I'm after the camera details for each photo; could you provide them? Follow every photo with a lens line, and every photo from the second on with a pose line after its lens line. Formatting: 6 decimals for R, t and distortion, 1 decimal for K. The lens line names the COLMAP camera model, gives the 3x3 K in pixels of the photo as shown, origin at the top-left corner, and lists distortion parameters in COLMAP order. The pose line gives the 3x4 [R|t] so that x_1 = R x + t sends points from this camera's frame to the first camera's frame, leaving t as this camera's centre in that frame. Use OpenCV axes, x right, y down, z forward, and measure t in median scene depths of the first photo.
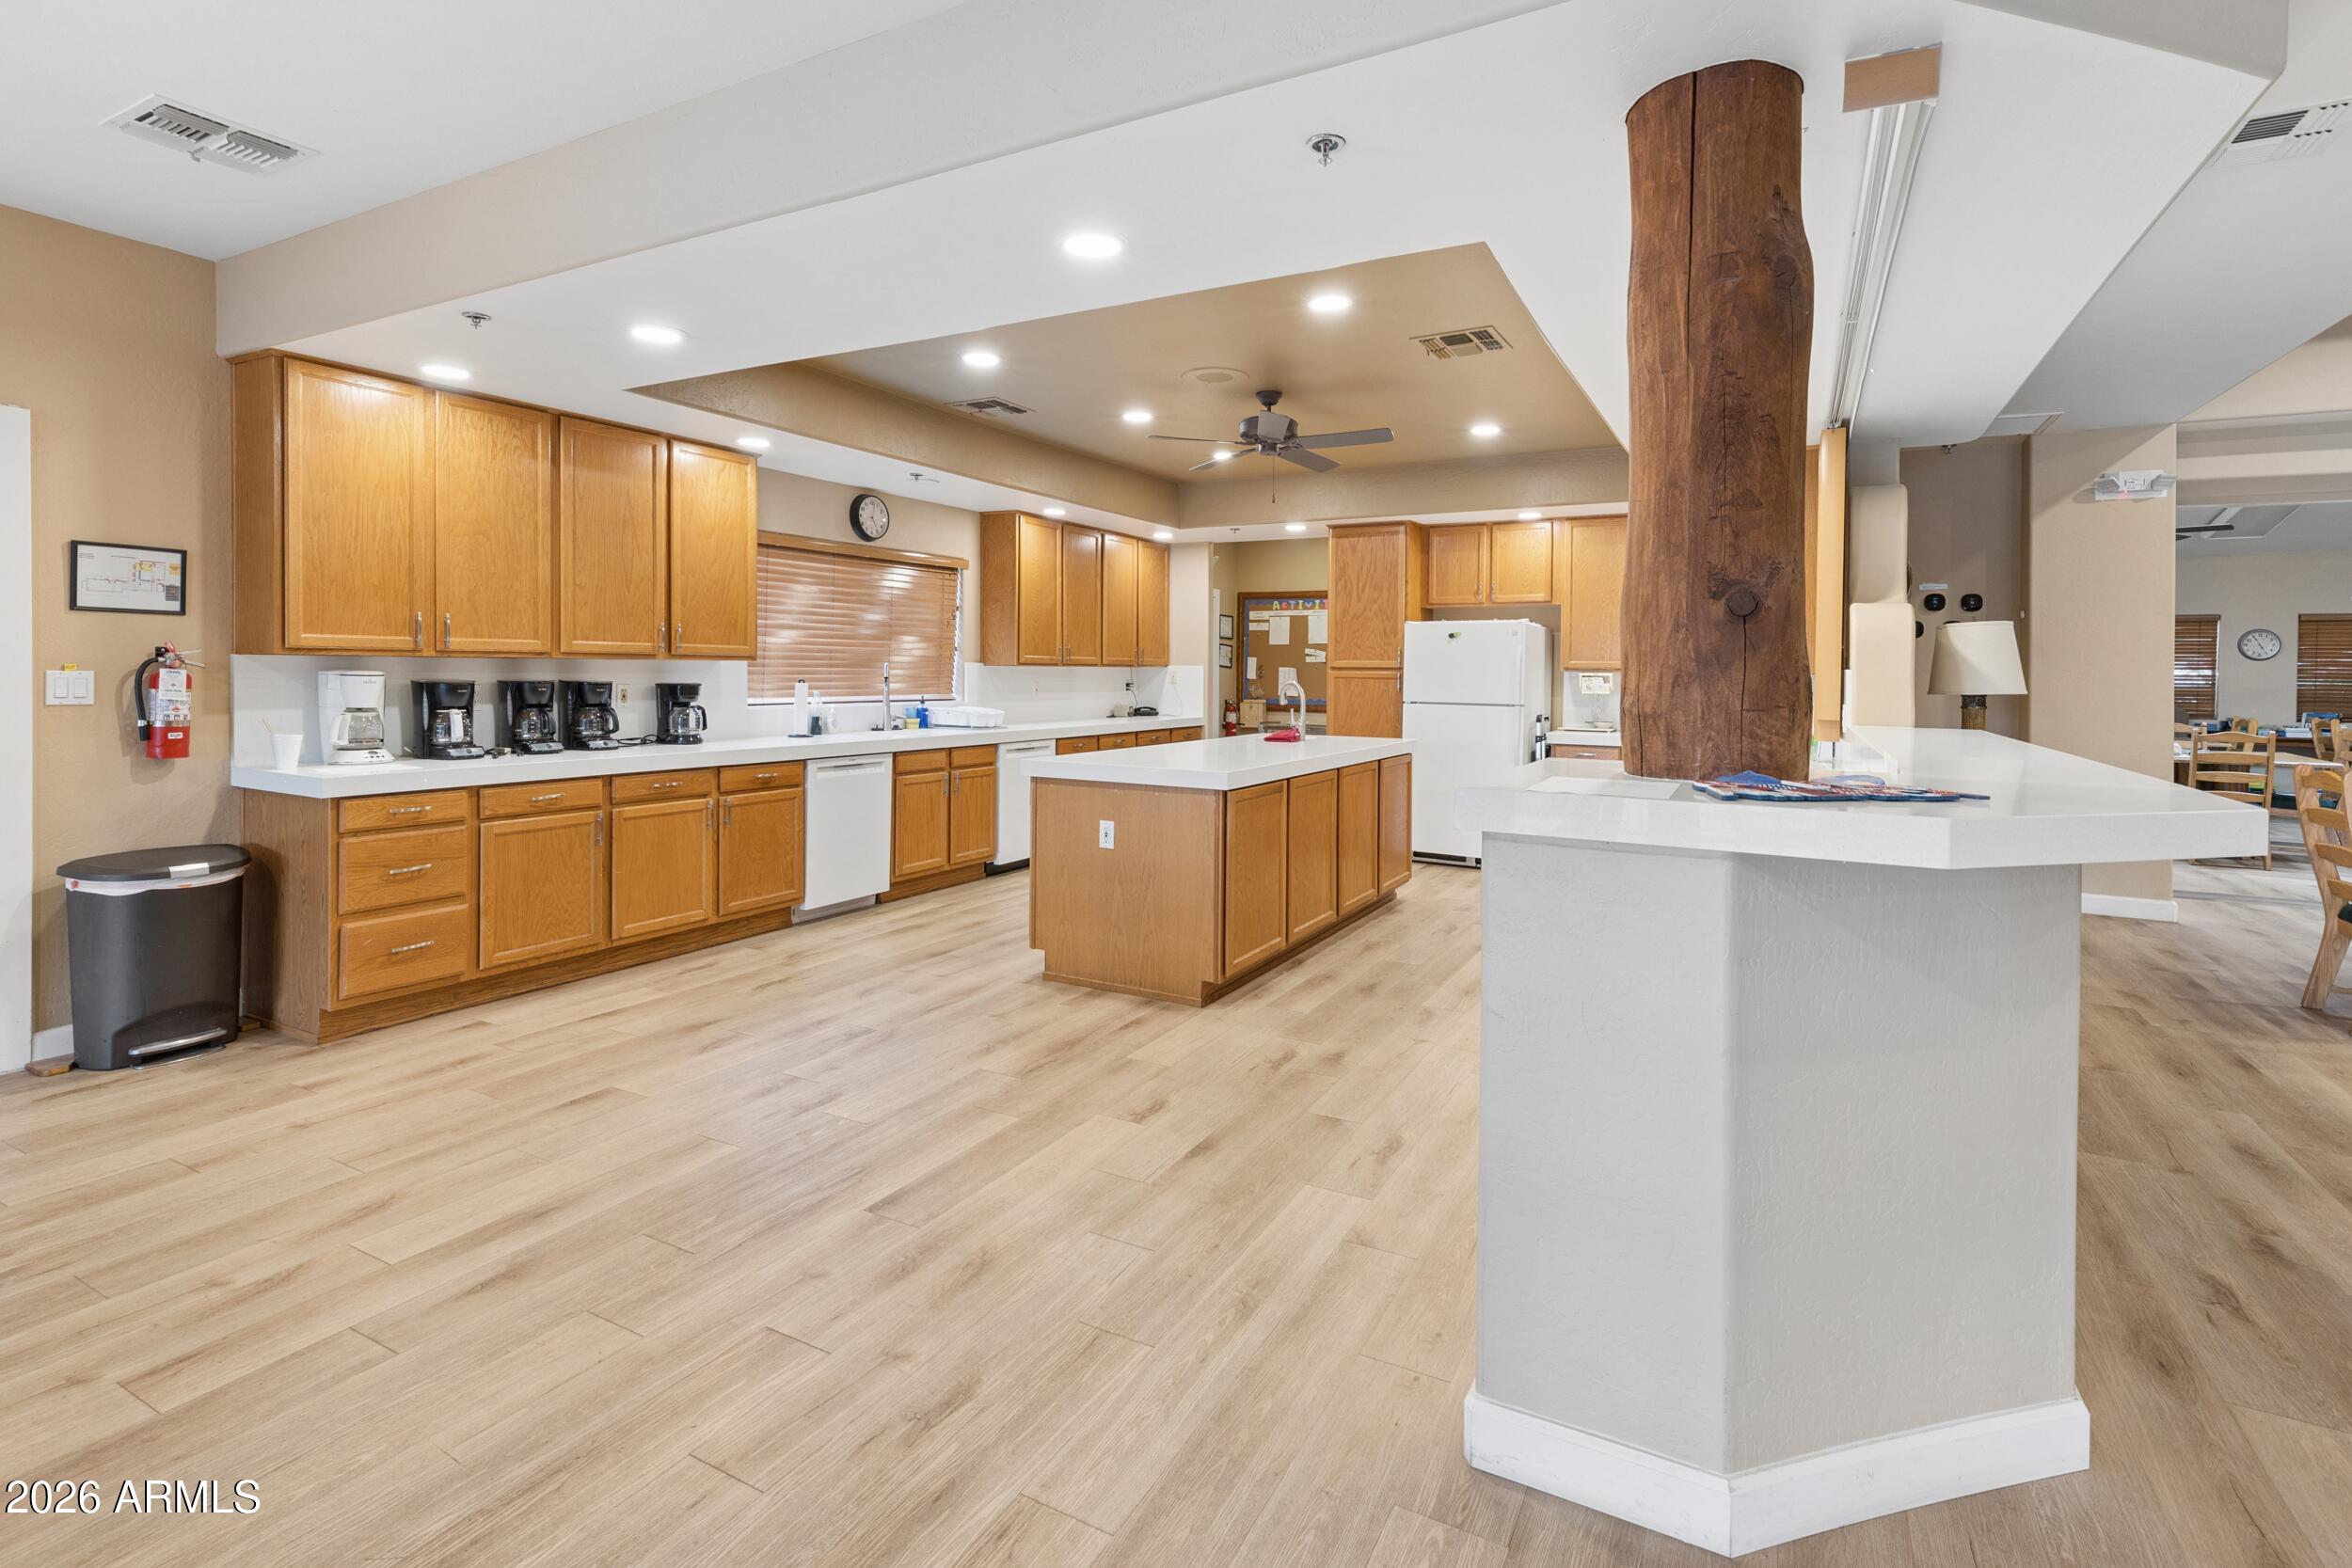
lens RADIAL K [[1102.6, 0, 1224.4], [0, 1102.6, 682.2], [0, 0, 1]] dist [0.000540, -0.000367]
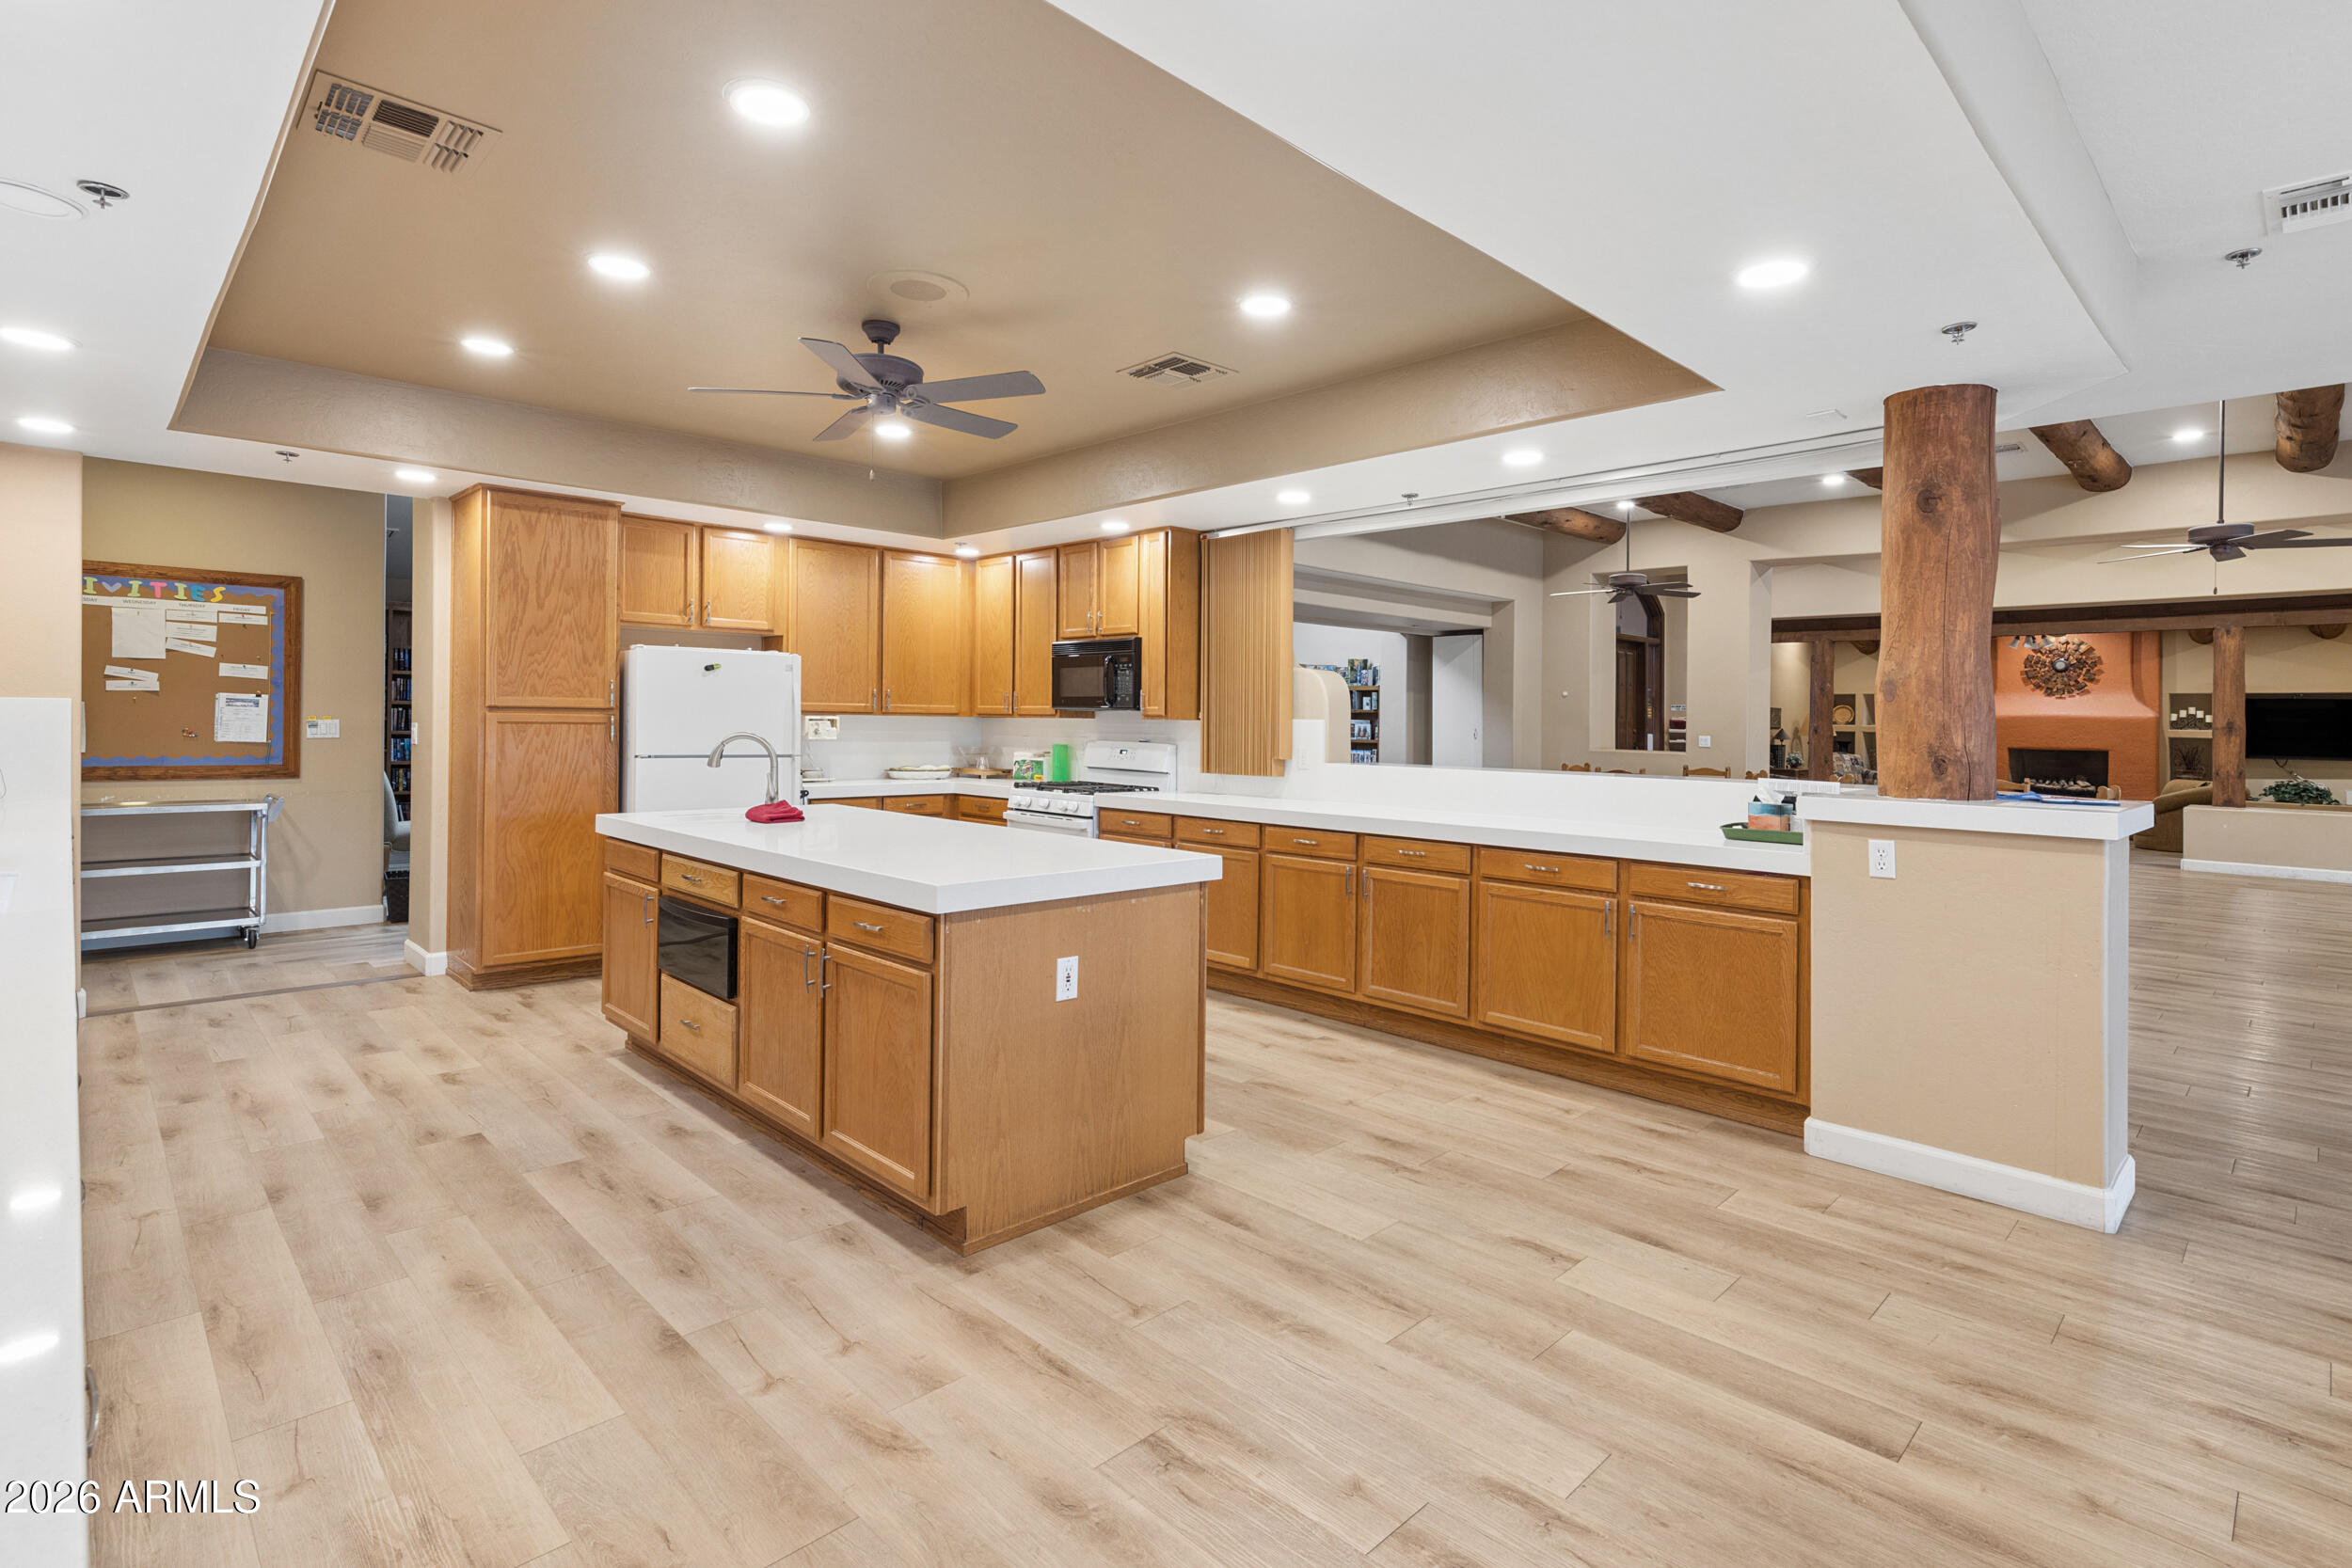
lens RADIAL K [[1103.5, 0, 1231.4], [0, 1103.5, 722.6], [0, 0, 1]] dist [0.002754, 0.000060]
pose [[0.307093, -0.006712, 0.951656, -0.964350], [-0.001978, 0.999968, 0.007691, -0.024642], [-0.951677, -0.004244, 0.307070, 0.982950]]
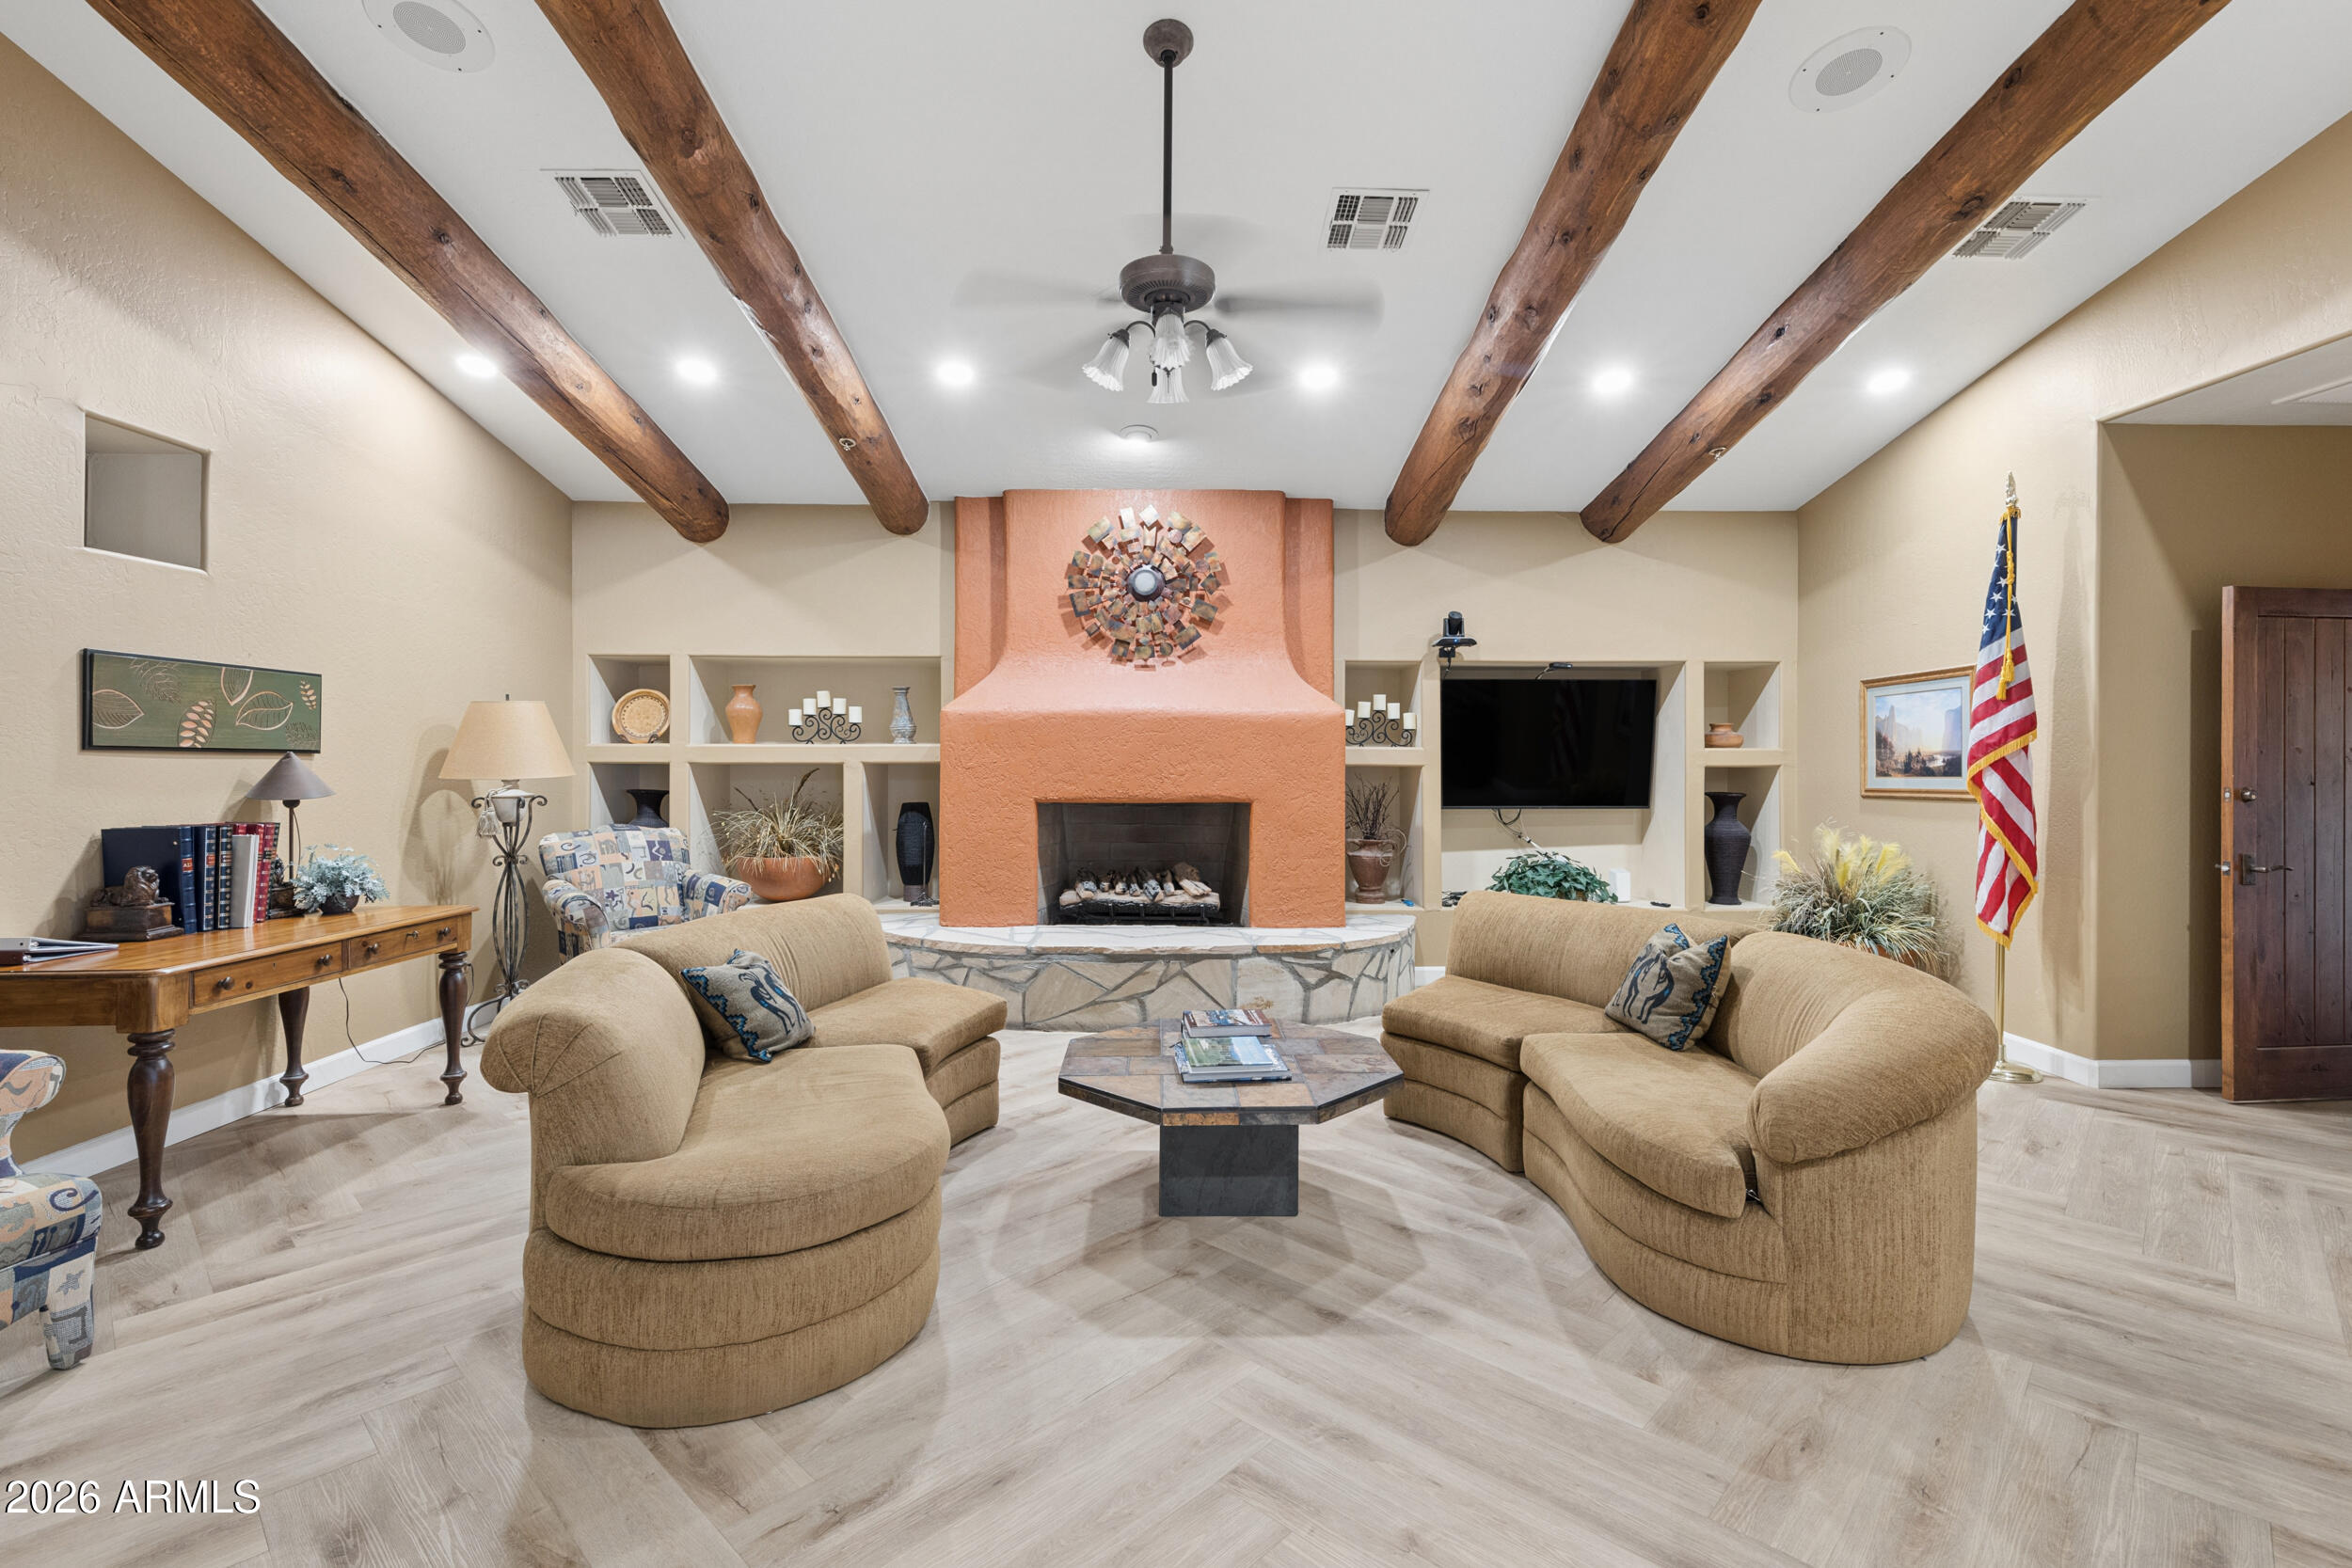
lens RADIAL K [[968.5, 0, 1157.7], [0, 968.5, 727.6], [0, 0, 1]] dist [0.008255, -0.000069]
pose [[-0.463578, 0.022441, 0.885772, 3.948520], [0.005011, 0.999730, -0.022706, 0.046259], [-0.886042, -0.006087, -0.463565, -0.432027]]
